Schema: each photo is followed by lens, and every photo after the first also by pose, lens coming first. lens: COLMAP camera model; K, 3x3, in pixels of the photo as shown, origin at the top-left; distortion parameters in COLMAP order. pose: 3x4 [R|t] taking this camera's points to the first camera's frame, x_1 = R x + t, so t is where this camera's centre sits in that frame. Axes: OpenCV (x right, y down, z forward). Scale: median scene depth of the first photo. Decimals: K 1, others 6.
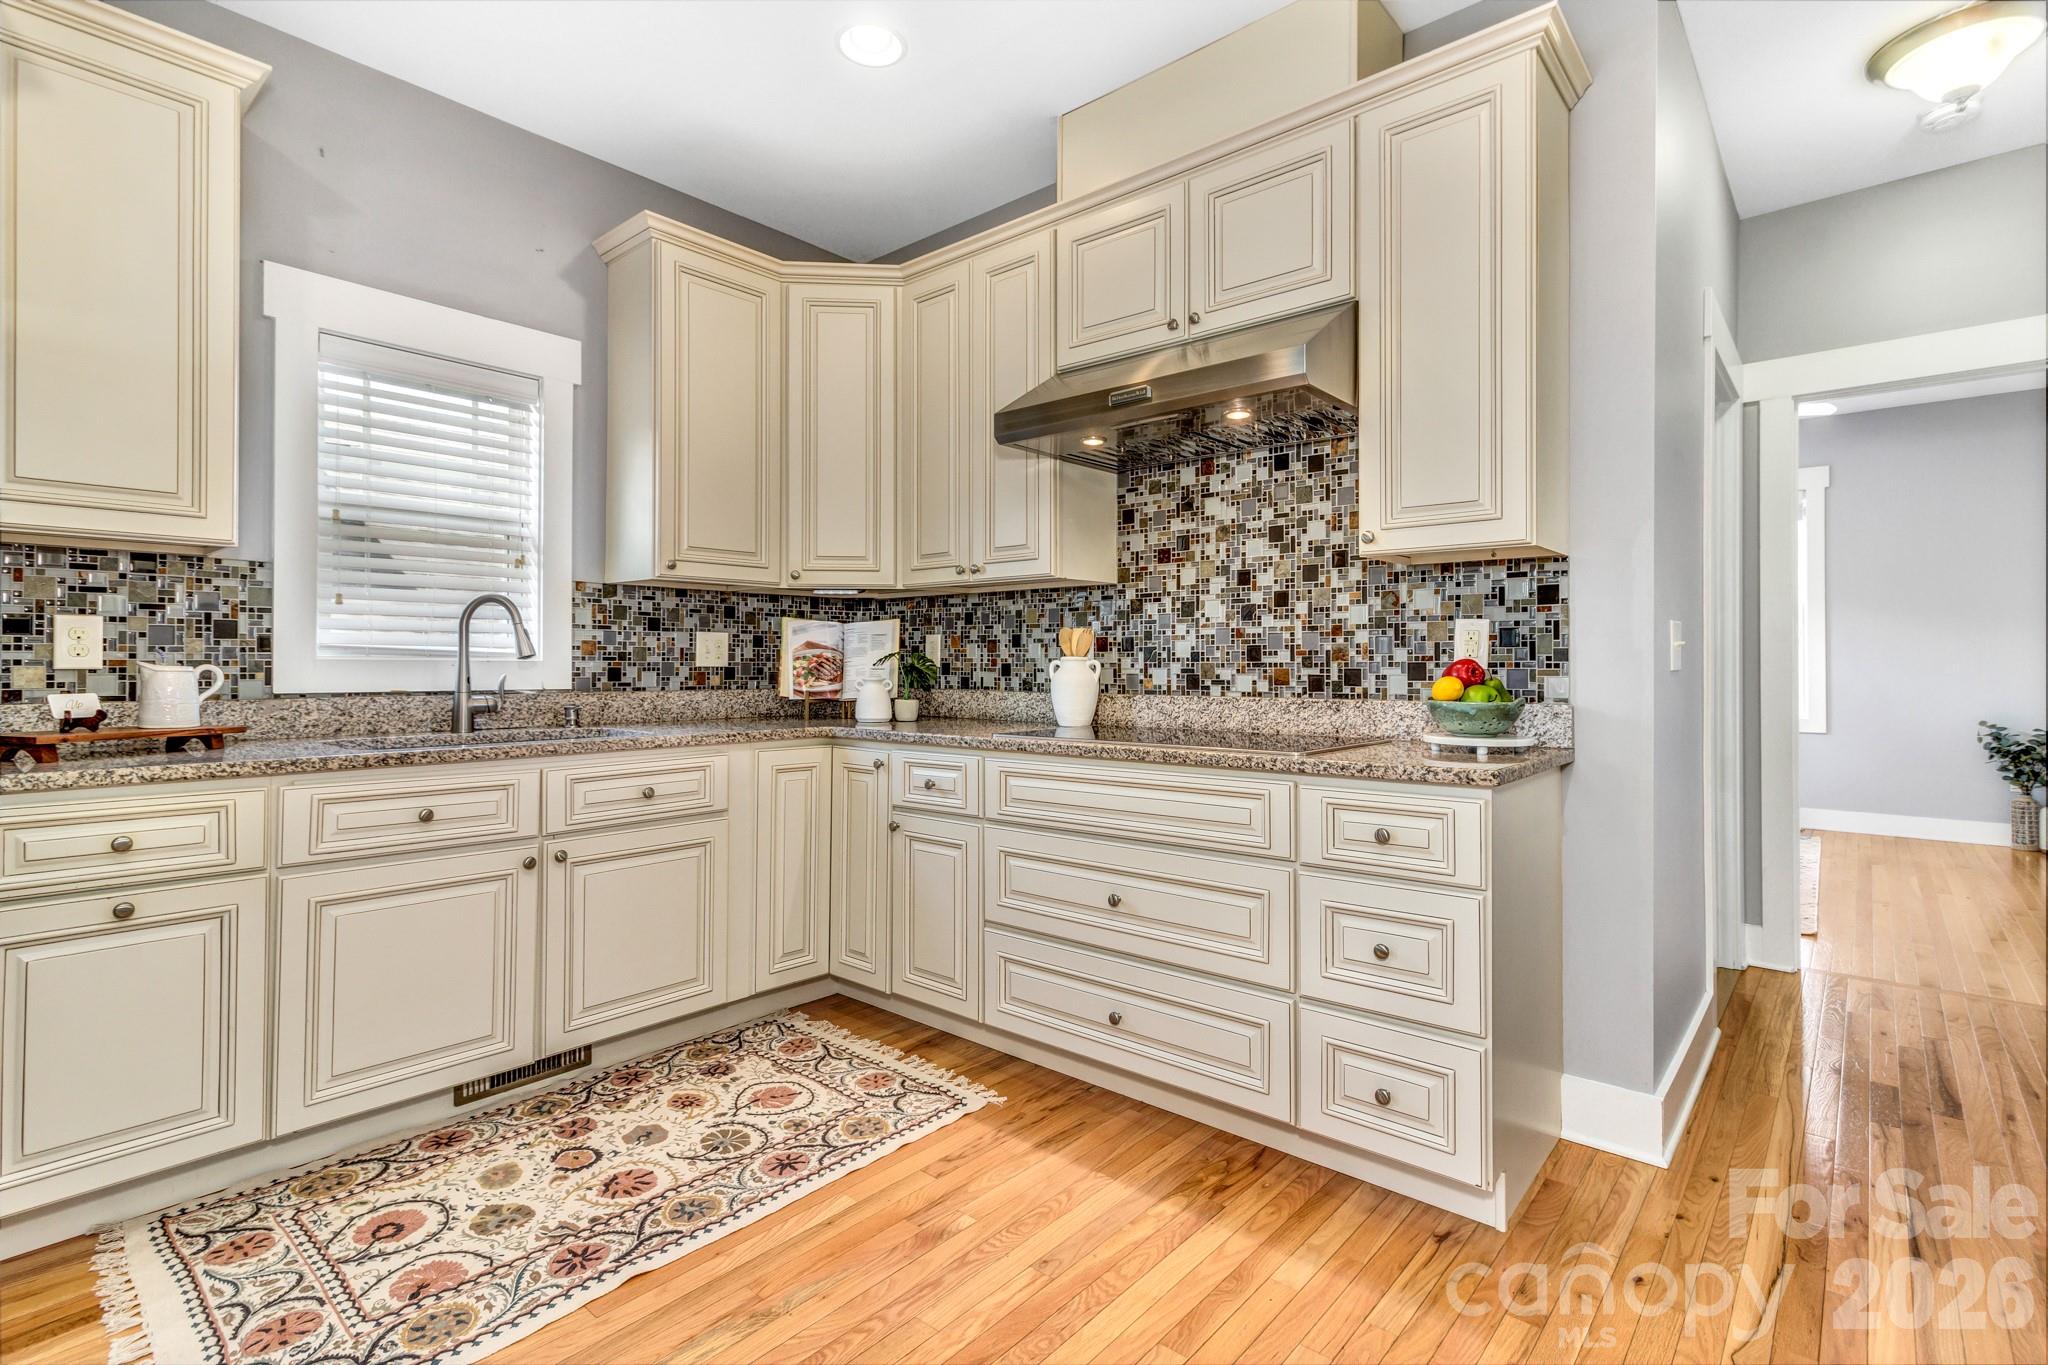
lens RADIAL K [[964.0, 0, 1029.0], [0, 964.0, 659.9], [0, 0, 1]] dist [0.003453, 0.000518]
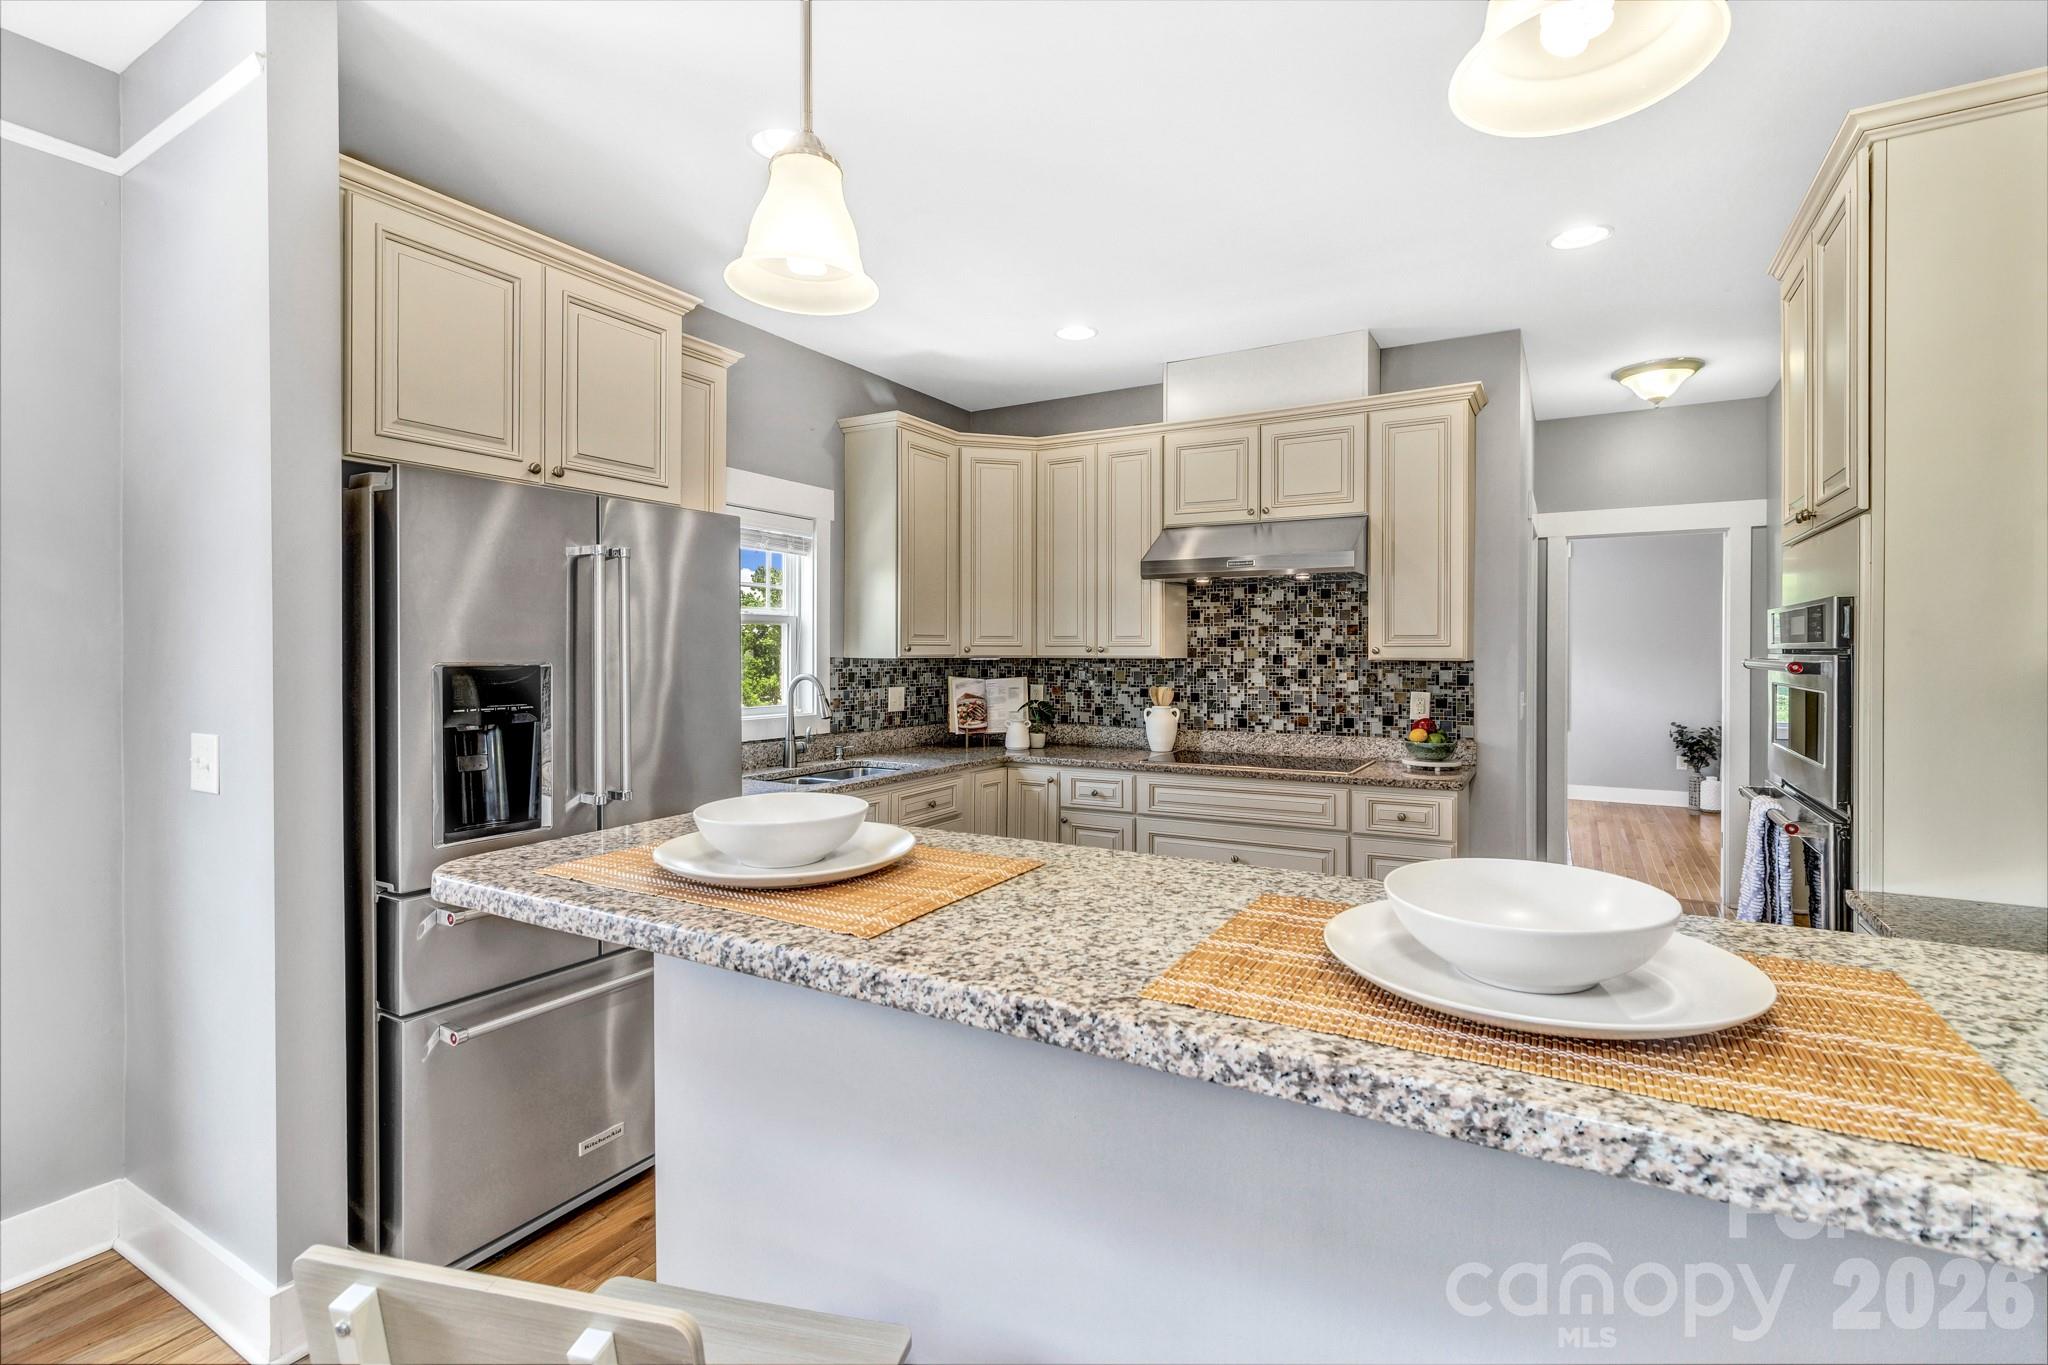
lens RADIAL K [[947.1, 0, 1031.9], [0, 947.1, 657.4], [0, 0, 1]] dist [0.001840, 0.001611]
pose [[0.981478, -0.001924, 0.191567, -0.522297], [-0.000078, 0.999945, 0.010441, -0.113053], [-0.191576, -0.010263, 0.981424, -0.516497]]
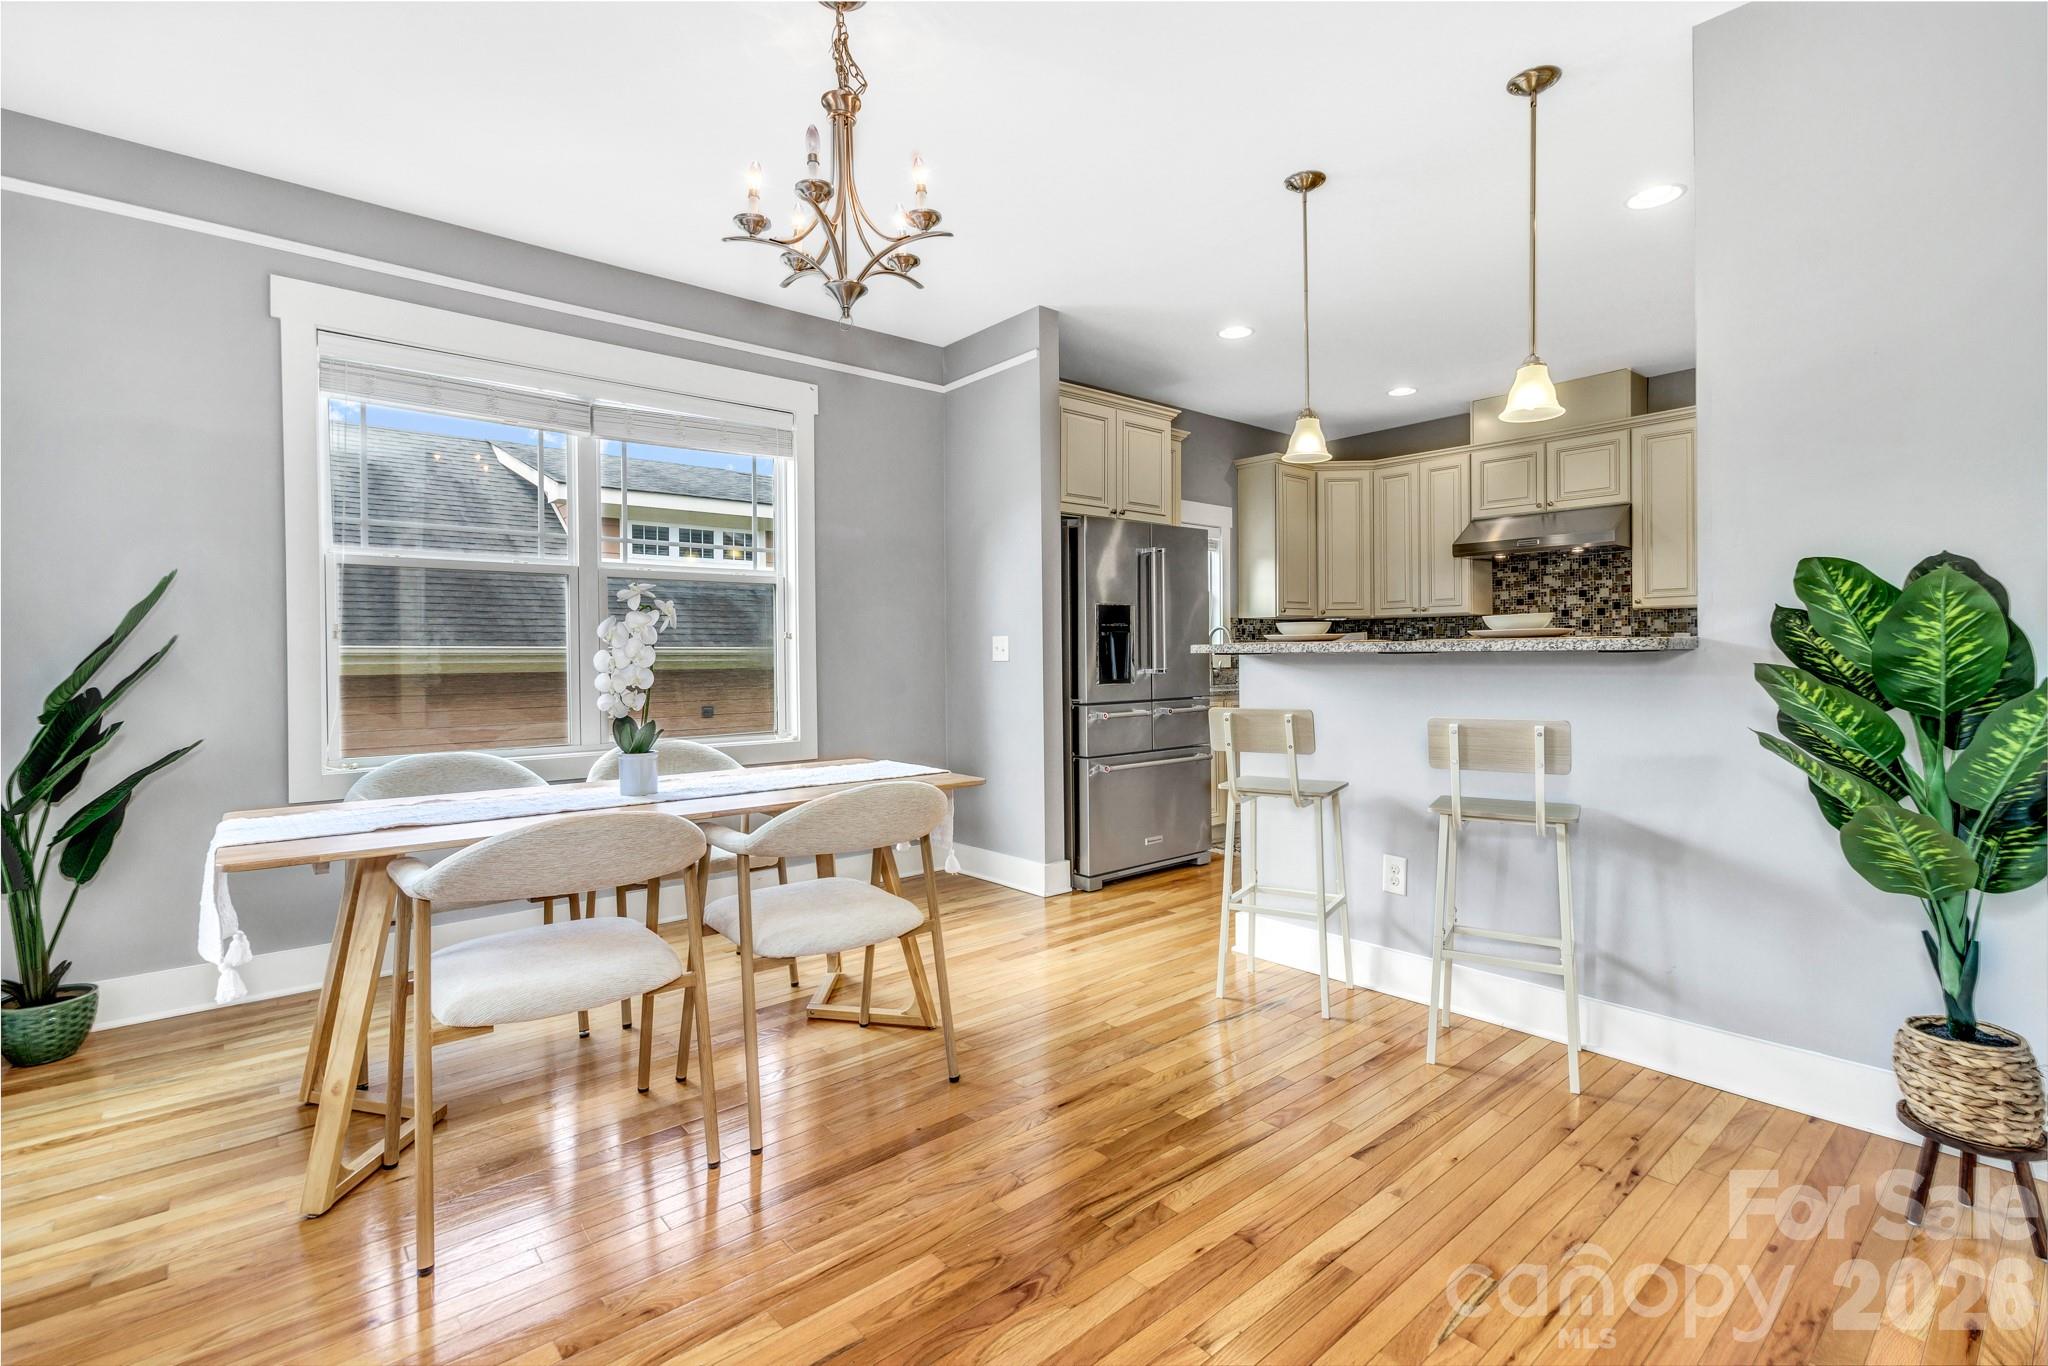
lens RADIAL K [[959.9, 0, 1034.3], [0, 959.9, 656.8], [0, 0, 1]] dist [0.012957, -0.000036]
pose [[0.991384, -0.009834, -0.130616, -0.734191], [0.010839, 0.999917, 0.006986, -0.015554], [0.130536, -0.008342, 0.991408, -1.414598]]
